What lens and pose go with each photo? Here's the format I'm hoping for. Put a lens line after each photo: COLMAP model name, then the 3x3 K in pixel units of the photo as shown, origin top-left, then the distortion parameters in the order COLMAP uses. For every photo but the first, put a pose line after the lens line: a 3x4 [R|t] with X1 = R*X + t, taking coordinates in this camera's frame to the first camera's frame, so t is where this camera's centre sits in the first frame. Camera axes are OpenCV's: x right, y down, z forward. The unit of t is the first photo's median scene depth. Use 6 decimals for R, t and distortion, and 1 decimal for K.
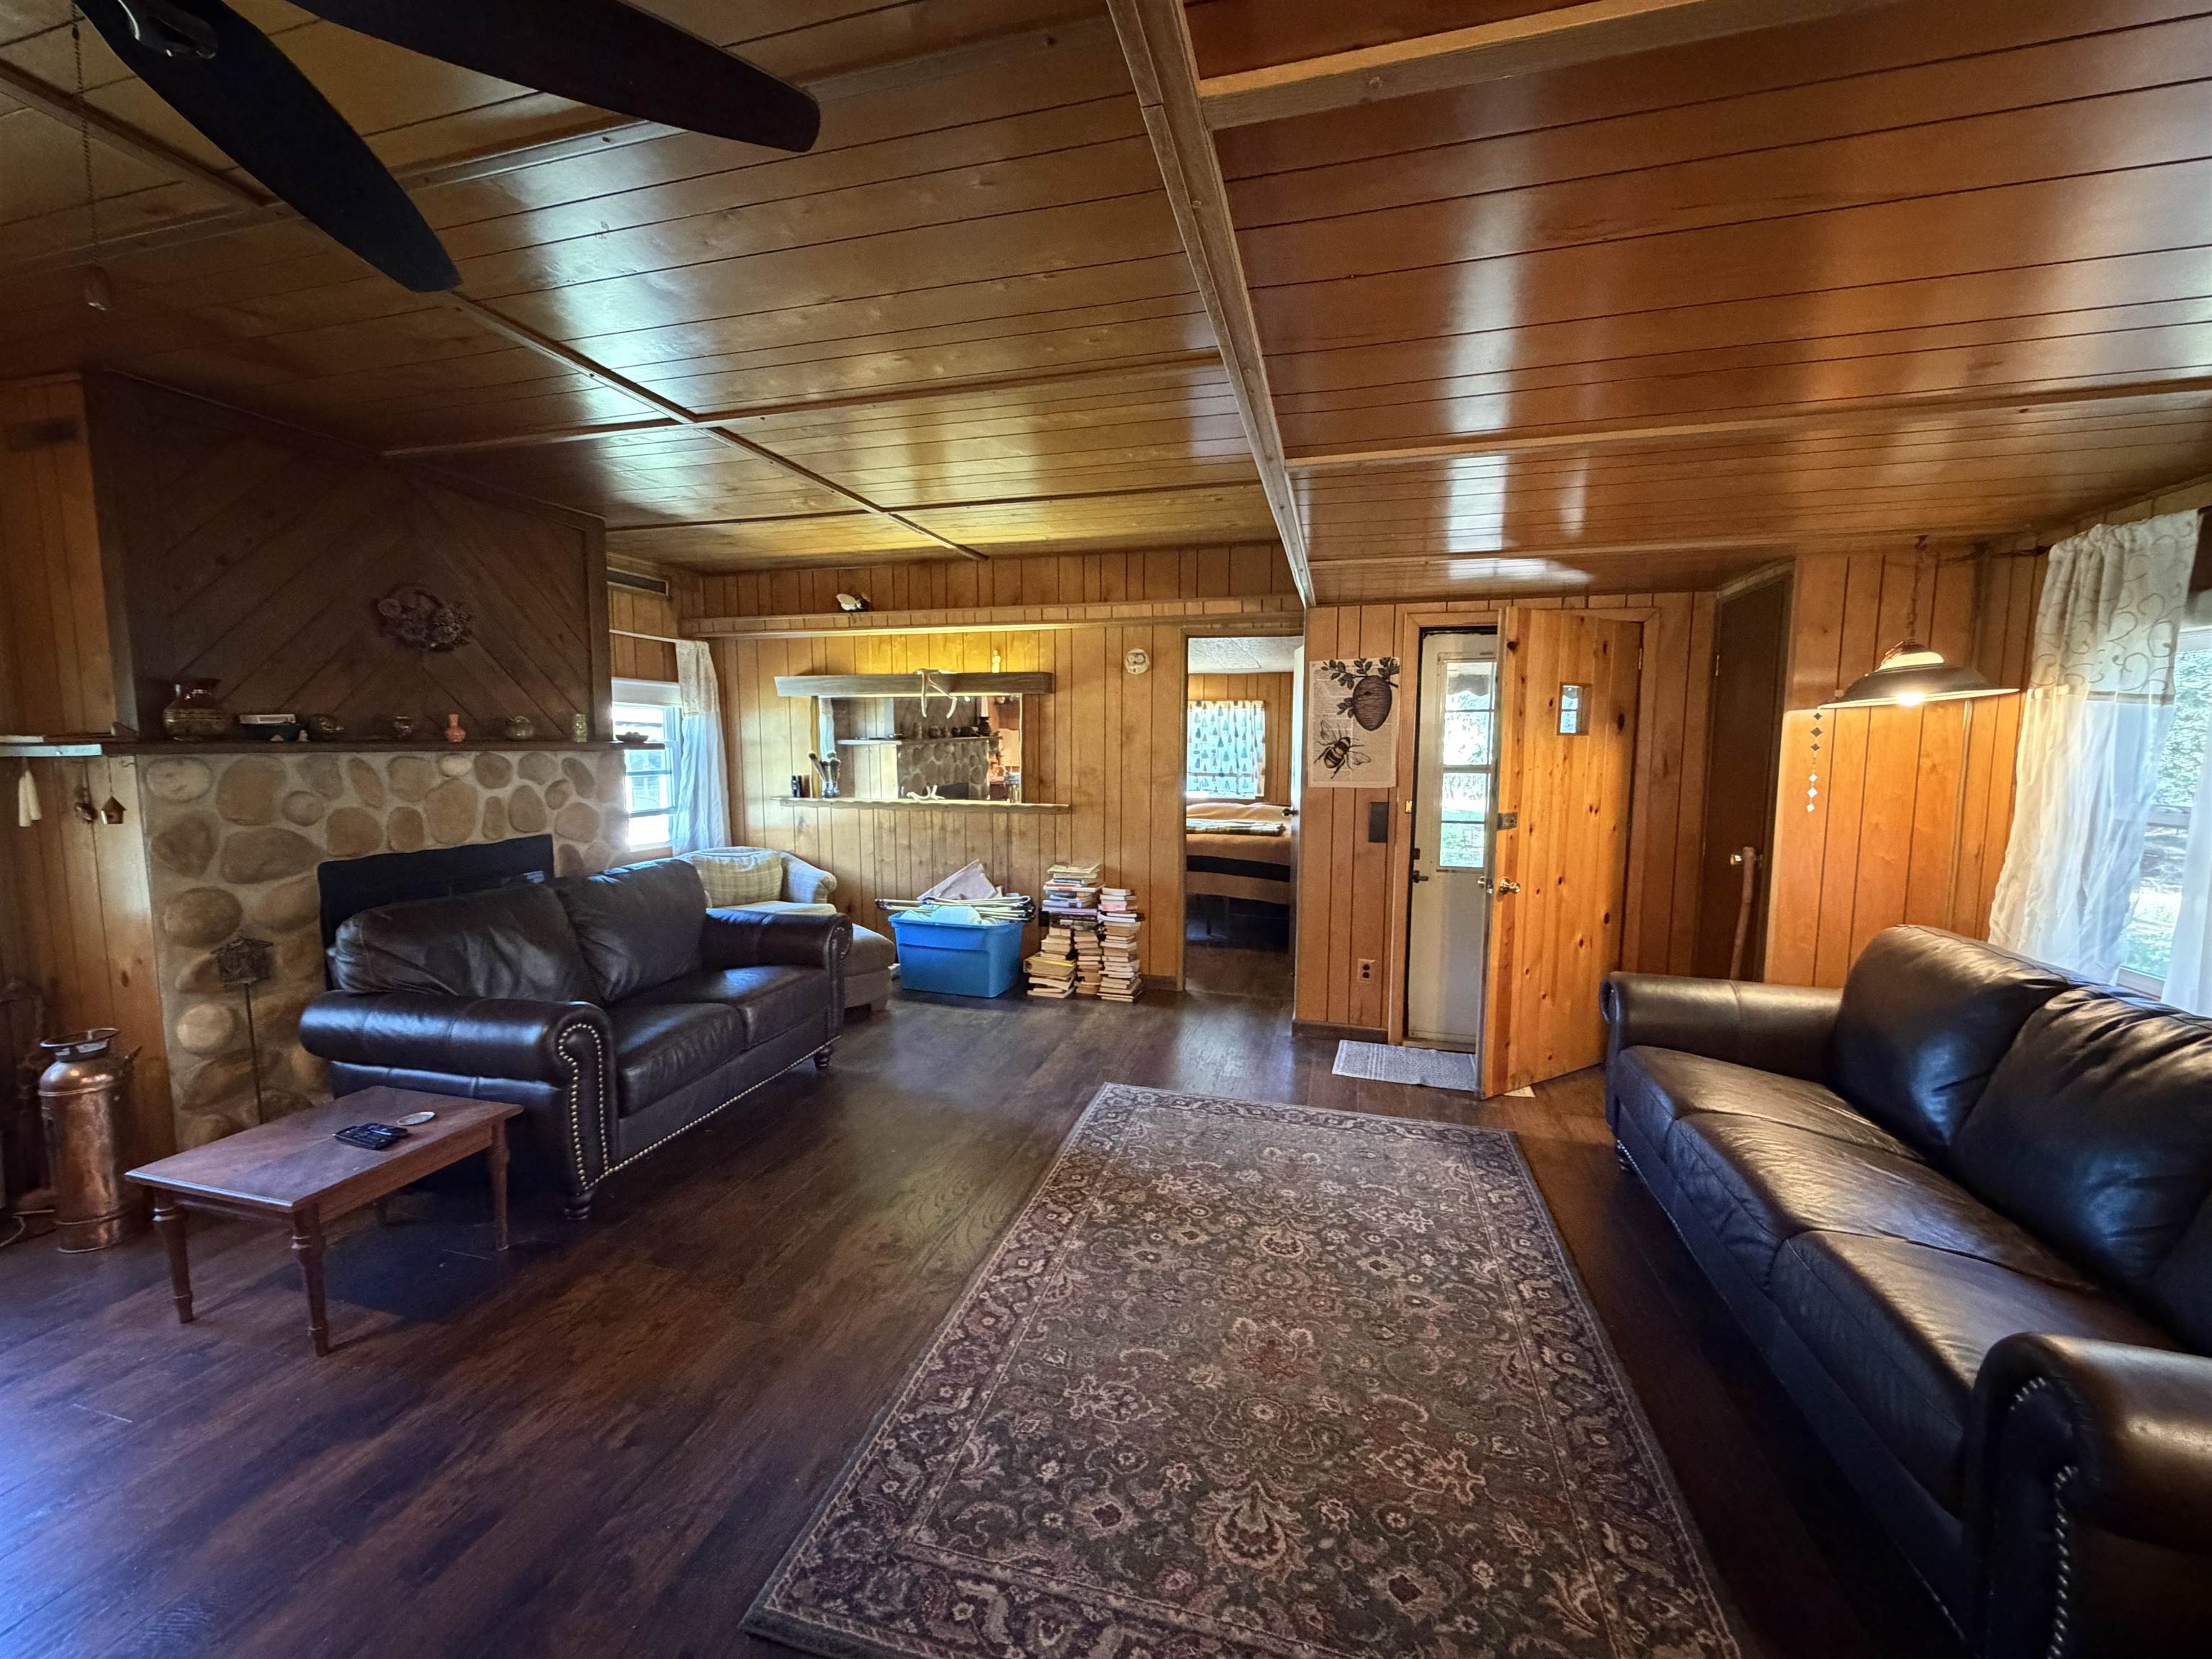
lens RADIAL K [[881.3, 0, 1100.2], [0, 881.3, 829.2], [0, 0, 1]] dist [-0.000394, 0.000106]
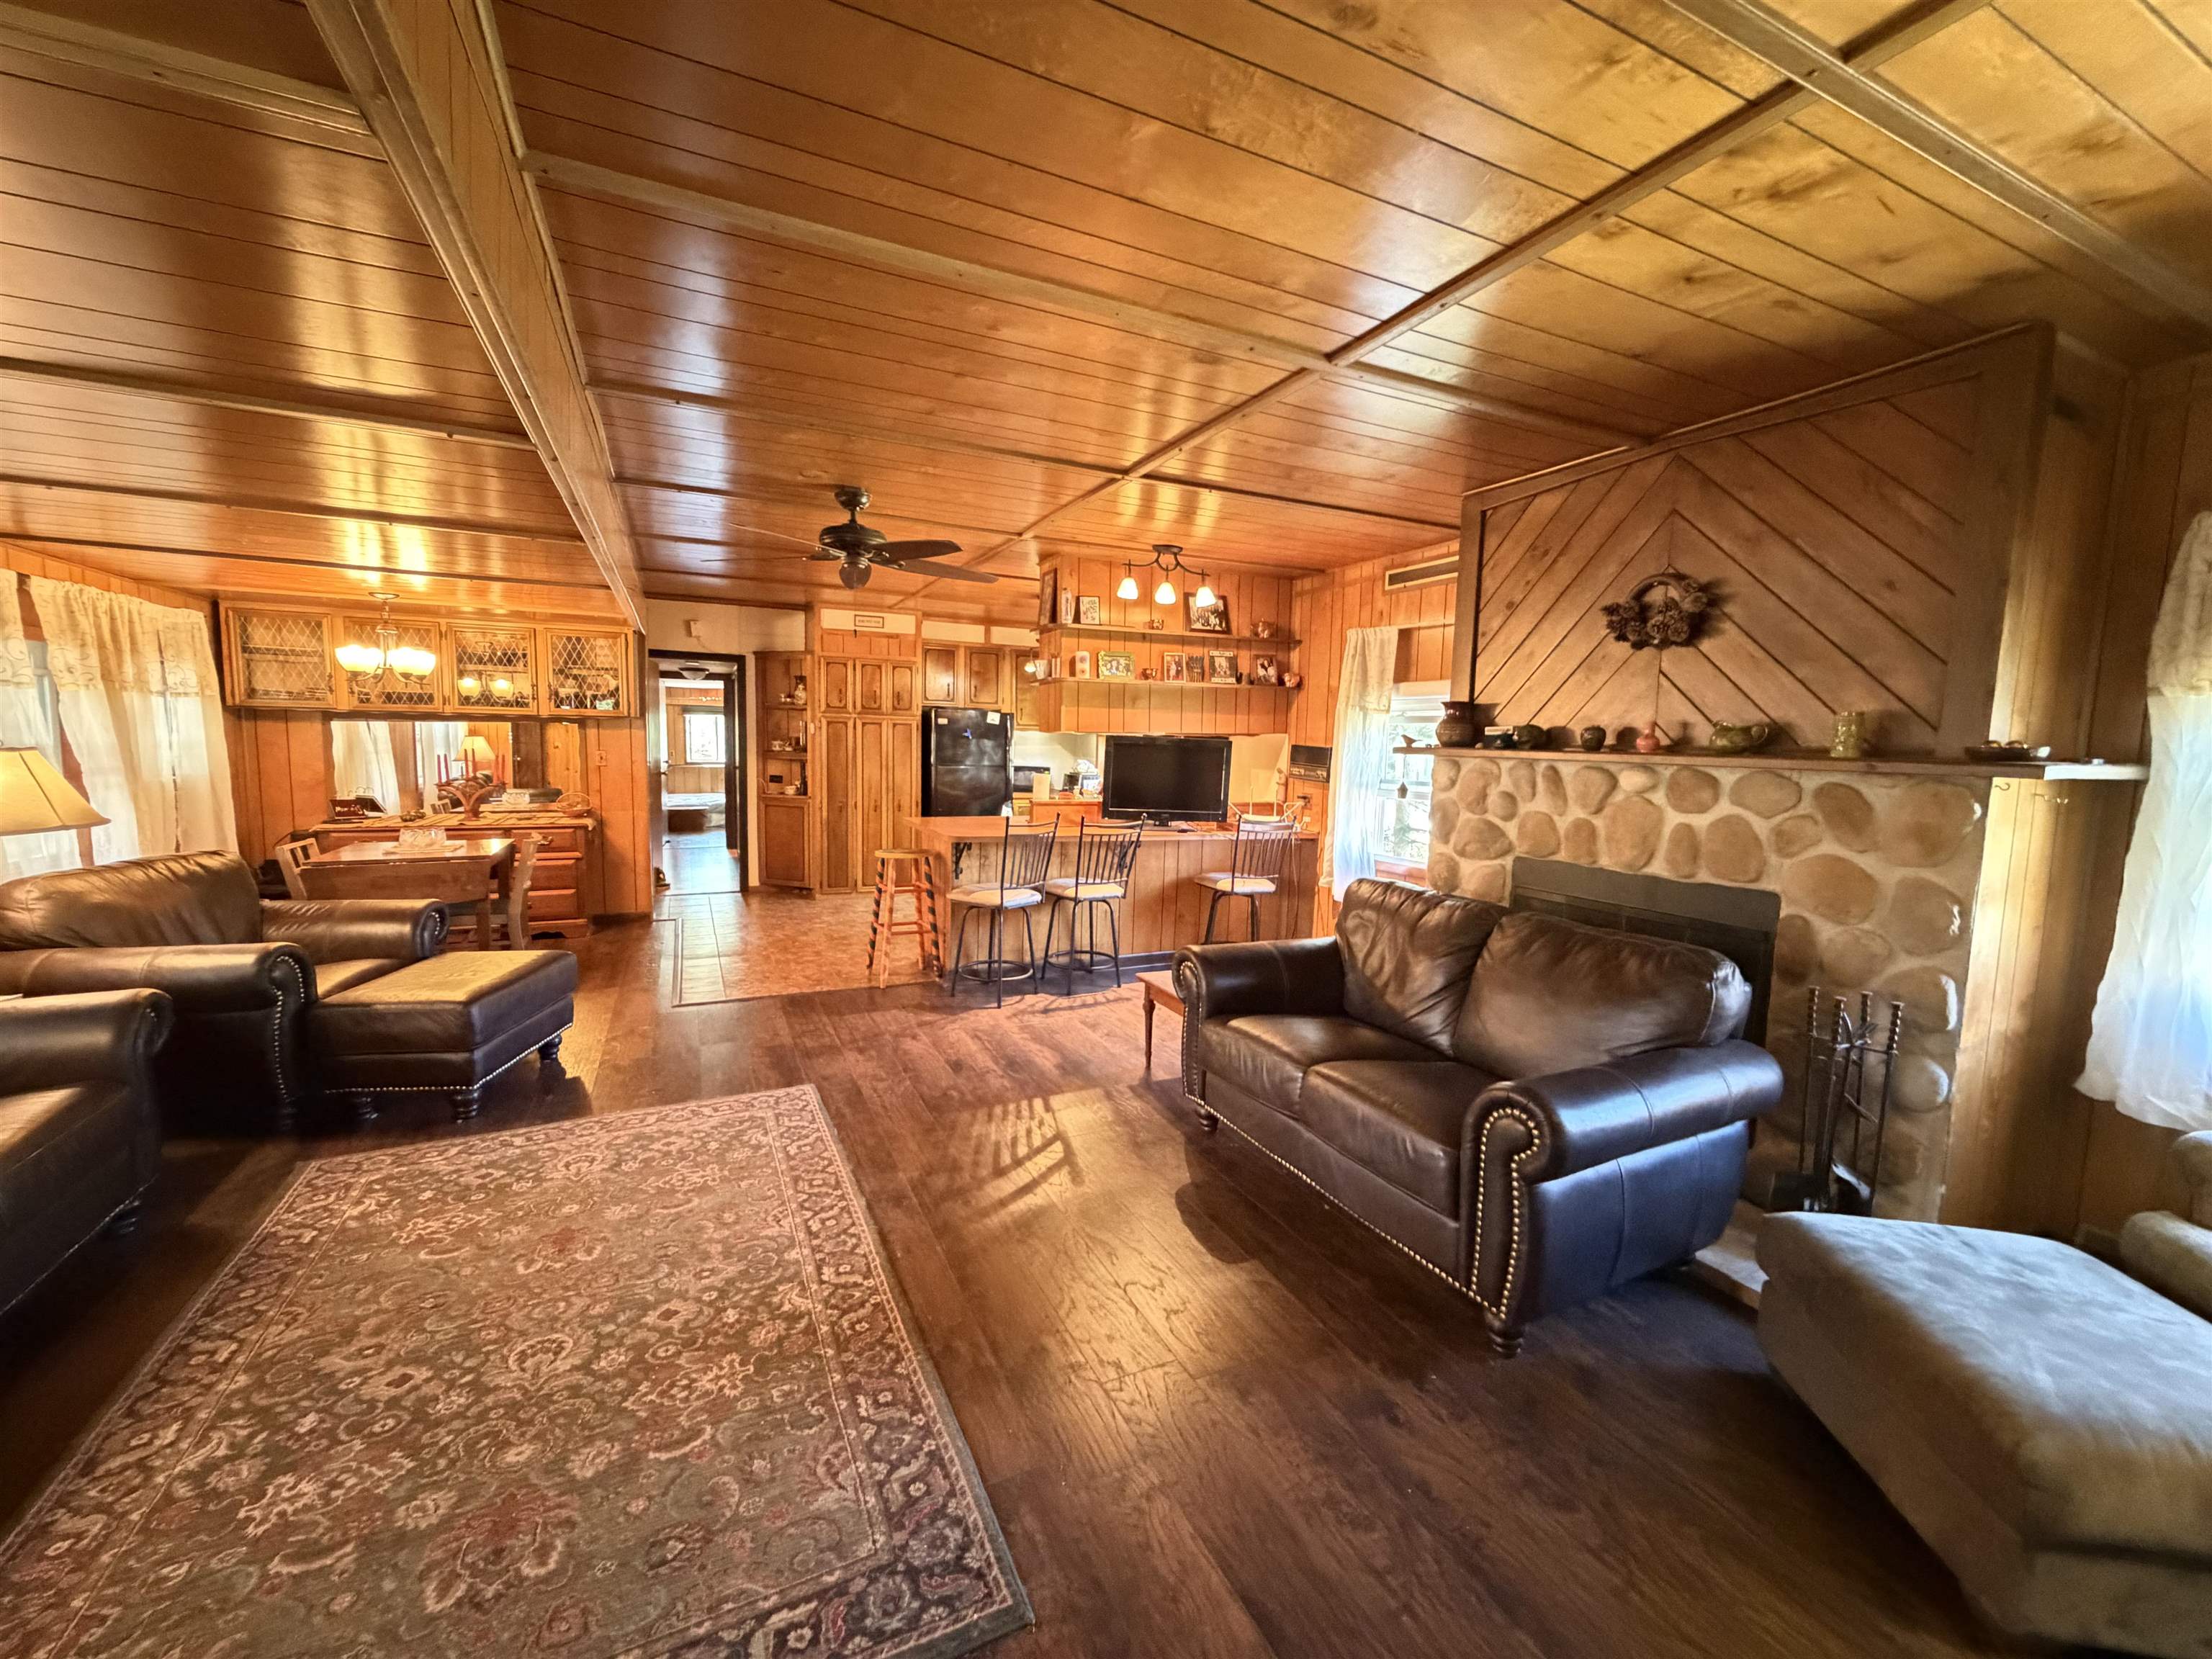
lens RADIAL K [[881.3, 0, 1100.5], [0, 881.3, 830.2], [0, 0, 1]] dist [-0.000394, 0.000106]
pose [[-0.757024, 0.043398, -0.651944, 0.271479], [-0.093346, 0.980373, 0.173652, -0.146521], [0.646684, 0.192315, -0.738115, 1.536200]]
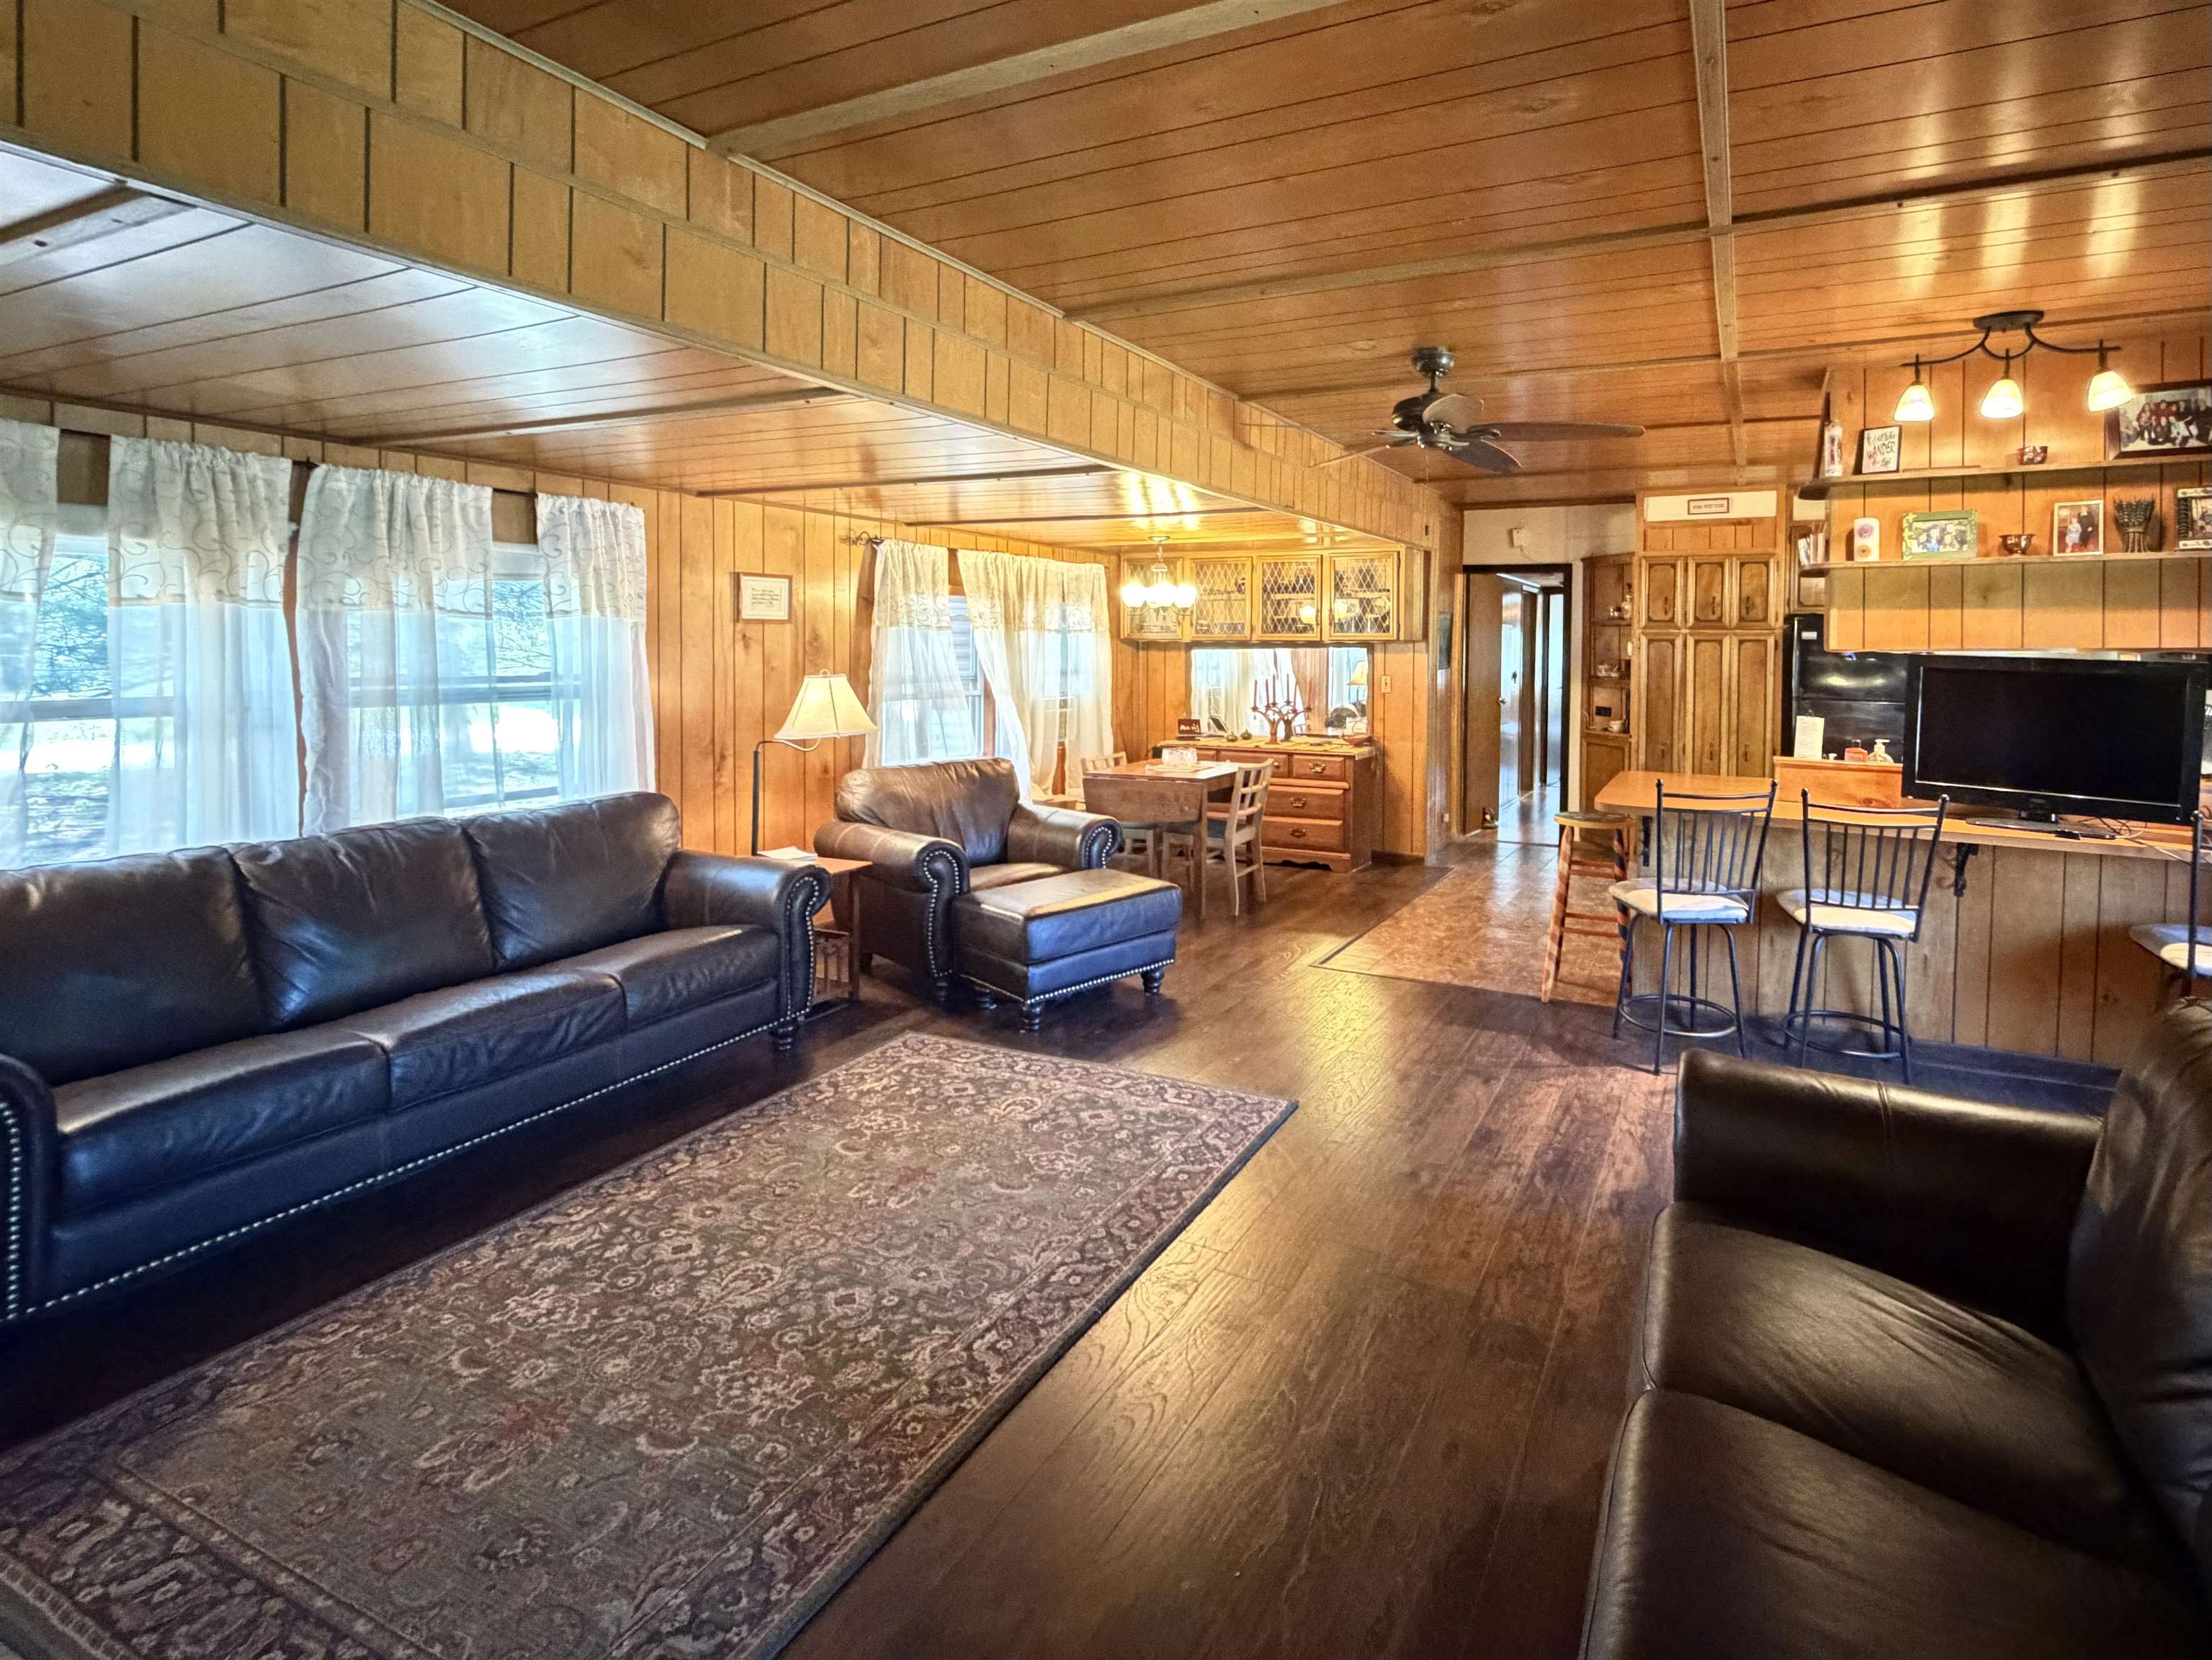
lens RADIAL K [[1048.3, 0, 1307.0], [0, 1048.3, 672.5], [0, 0, 1]] dist [-0.001436, 0.000507]
pose [[-0.991006, -0.017348, 0.132688, -0.343929], [-0.000489, 0.992024, 0.126051, -0.161694], [-0.133816, 0.124852, -0.983110, 1.514589]]
